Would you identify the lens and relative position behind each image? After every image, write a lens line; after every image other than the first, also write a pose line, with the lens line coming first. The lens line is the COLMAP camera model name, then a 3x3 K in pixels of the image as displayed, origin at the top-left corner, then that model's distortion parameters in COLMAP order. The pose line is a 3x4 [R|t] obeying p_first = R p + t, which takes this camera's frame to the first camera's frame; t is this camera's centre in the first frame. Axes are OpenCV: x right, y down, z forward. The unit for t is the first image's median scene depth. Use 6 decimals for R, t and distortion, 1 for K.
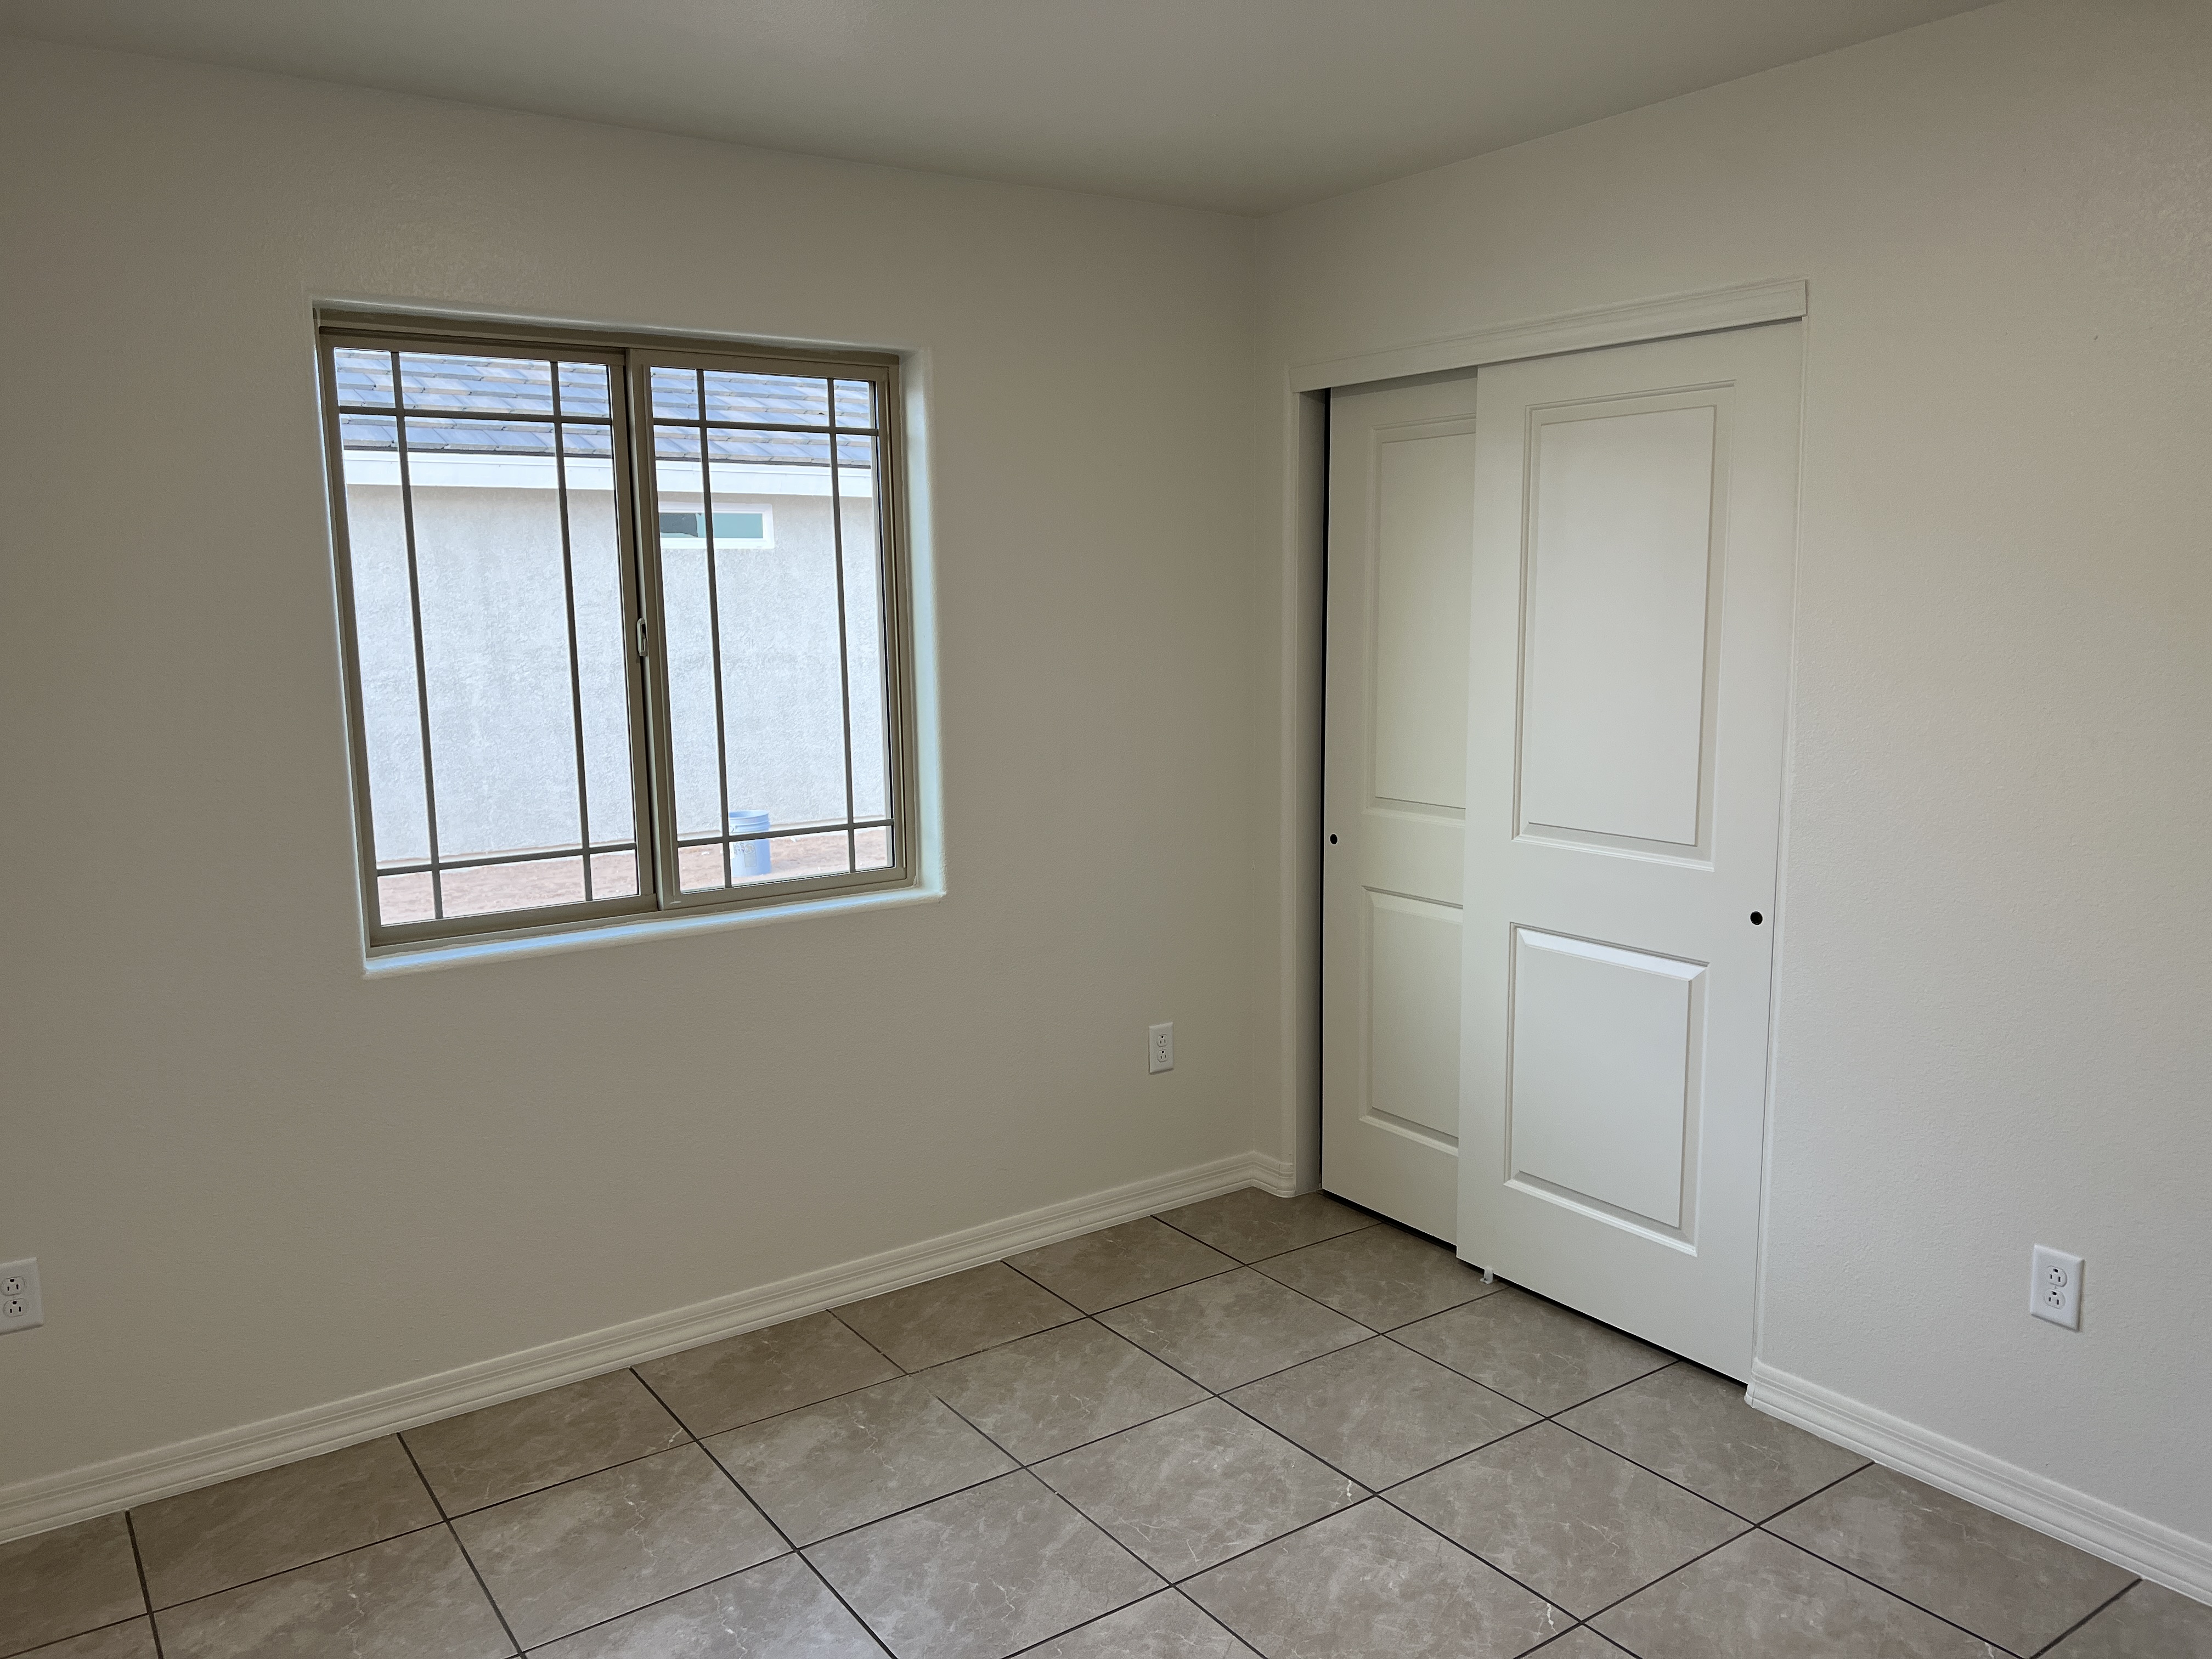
lens RADIAL K [[1672.5, 0, 1144.2], [0, 1672.5, 792.8], [0, 0, 1]] dist [0.047329, -0.062630]
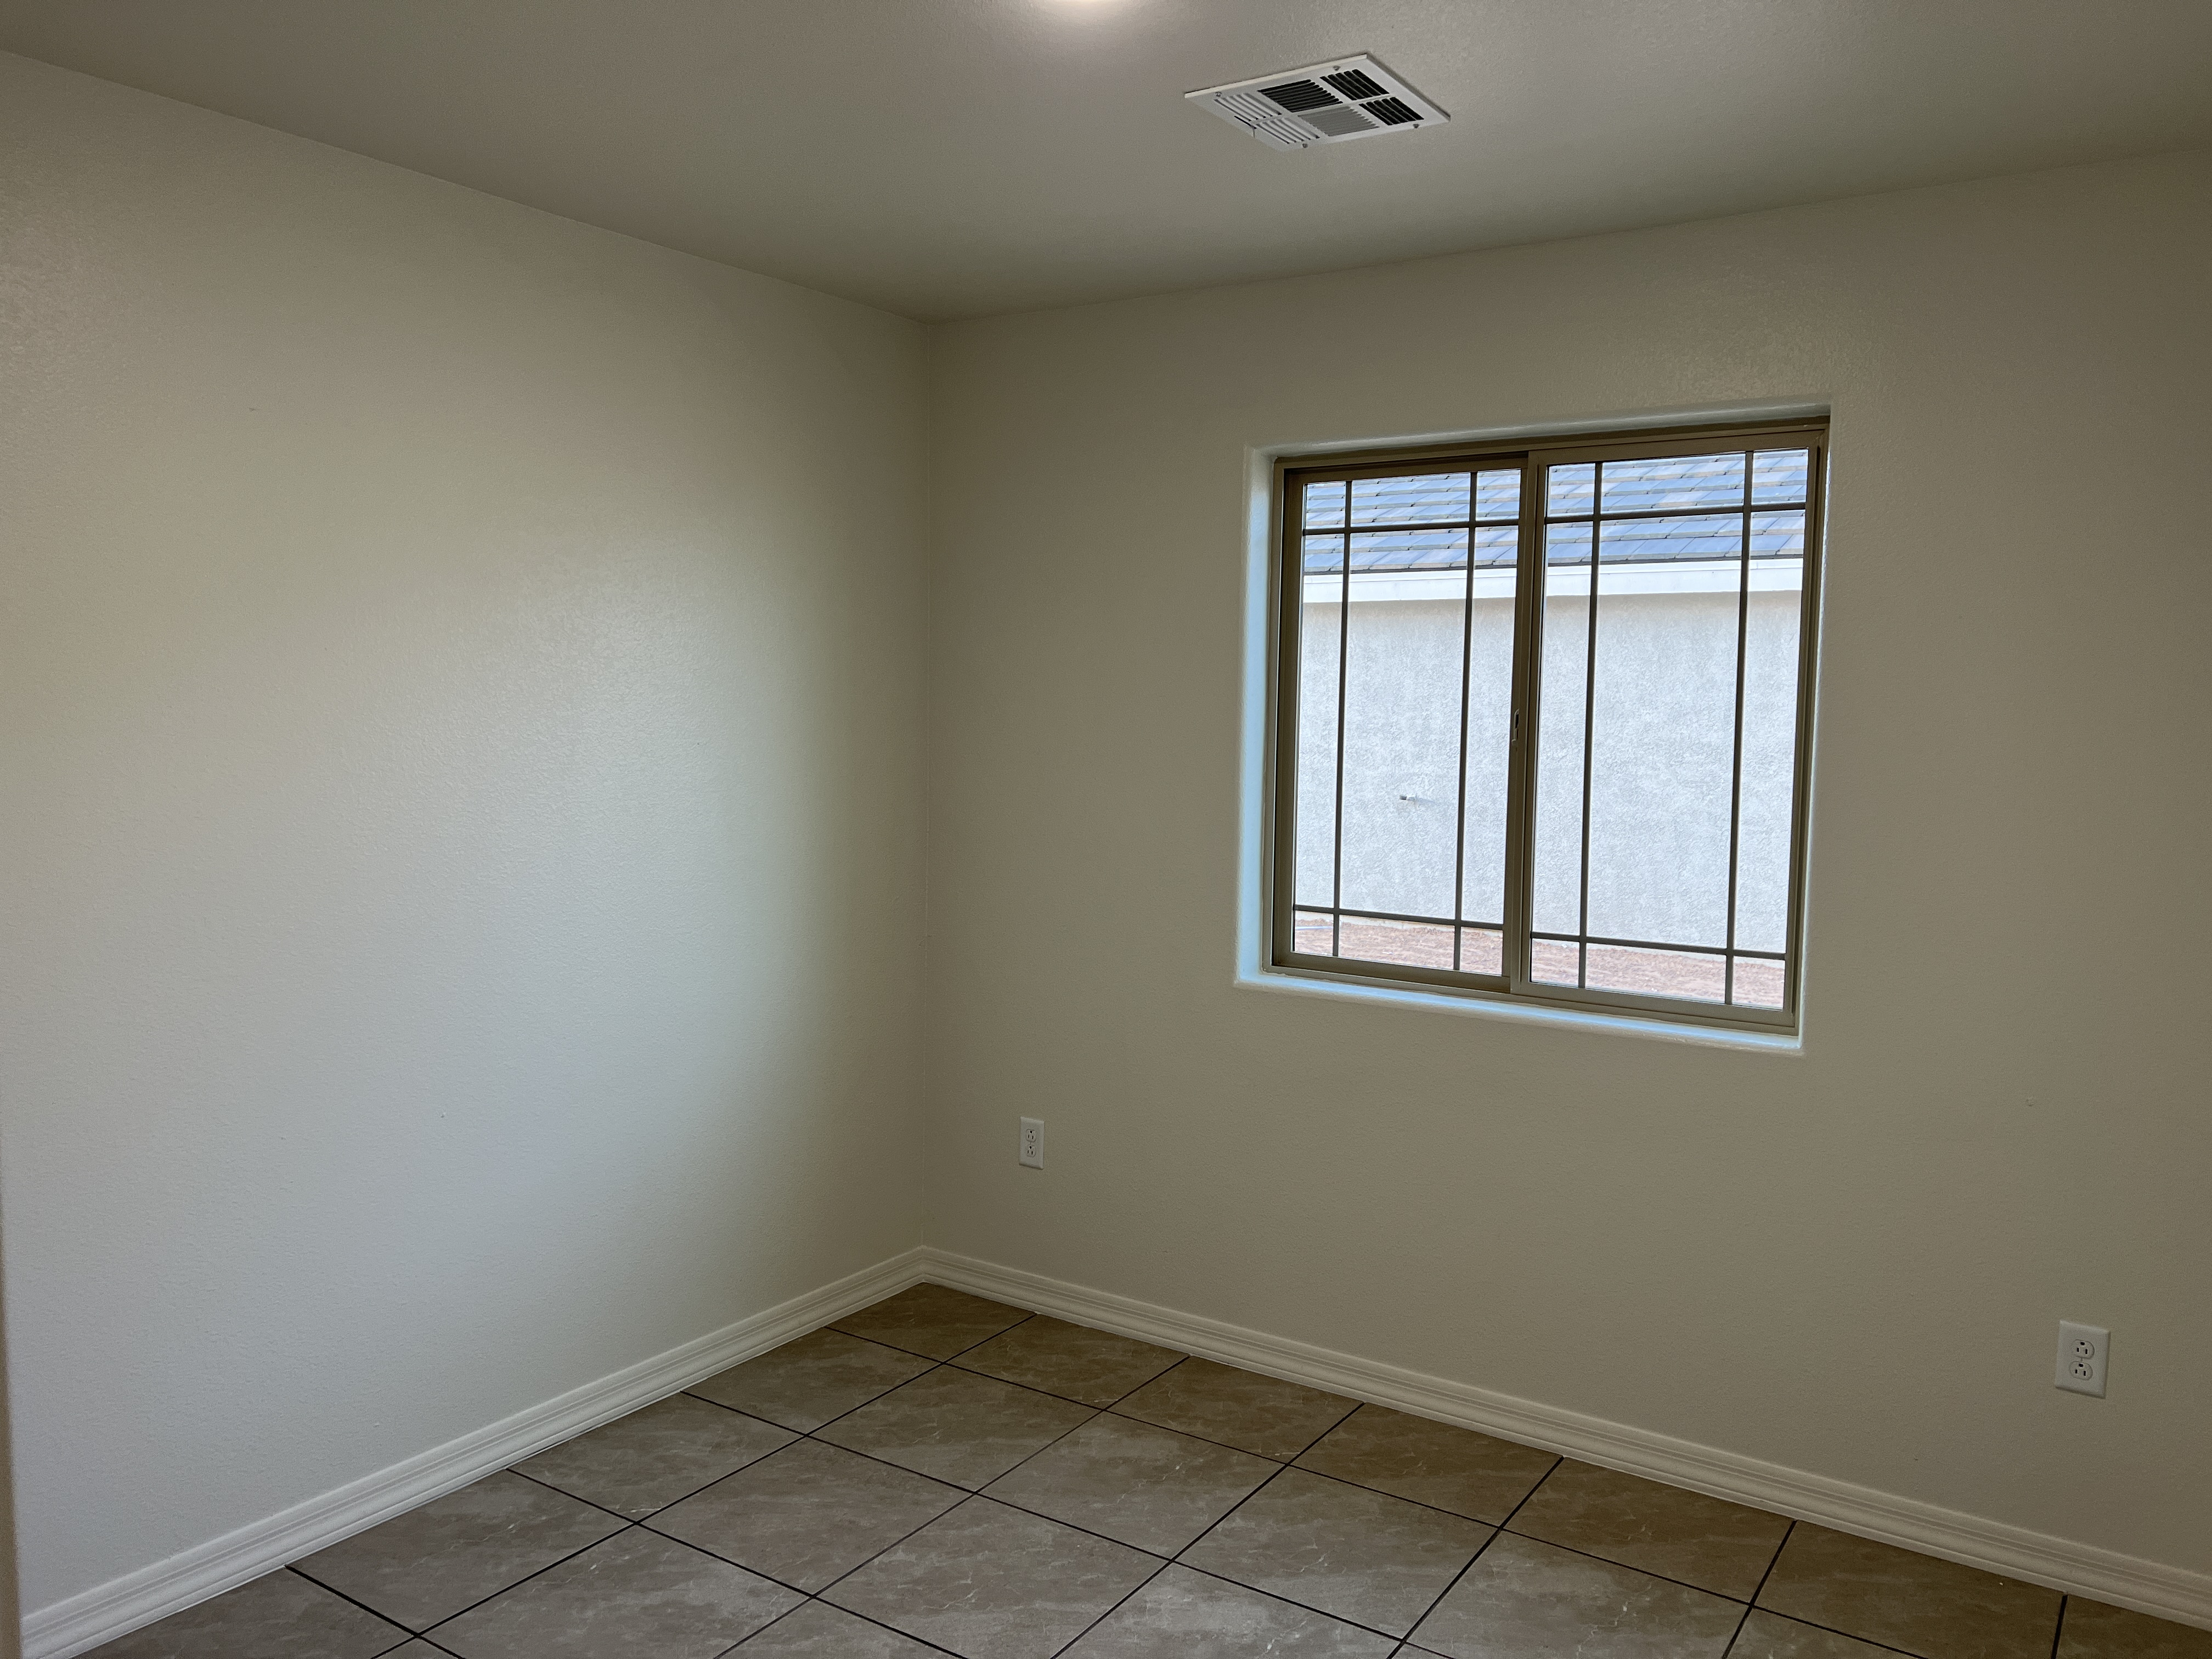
lens RADIAL K [[1672.5, 0, 1114.1], [0, 1672.5, 804.7], [0, 0, 1]] dist [0.047329, -0.062630]
pose [[0.347079, 0.088713, -0.933630, 0.579014], [-0.126984, 0.990794, 0.046938, -0.062587], [0.929199, 0.102265, 0.355149, 0.405698]]
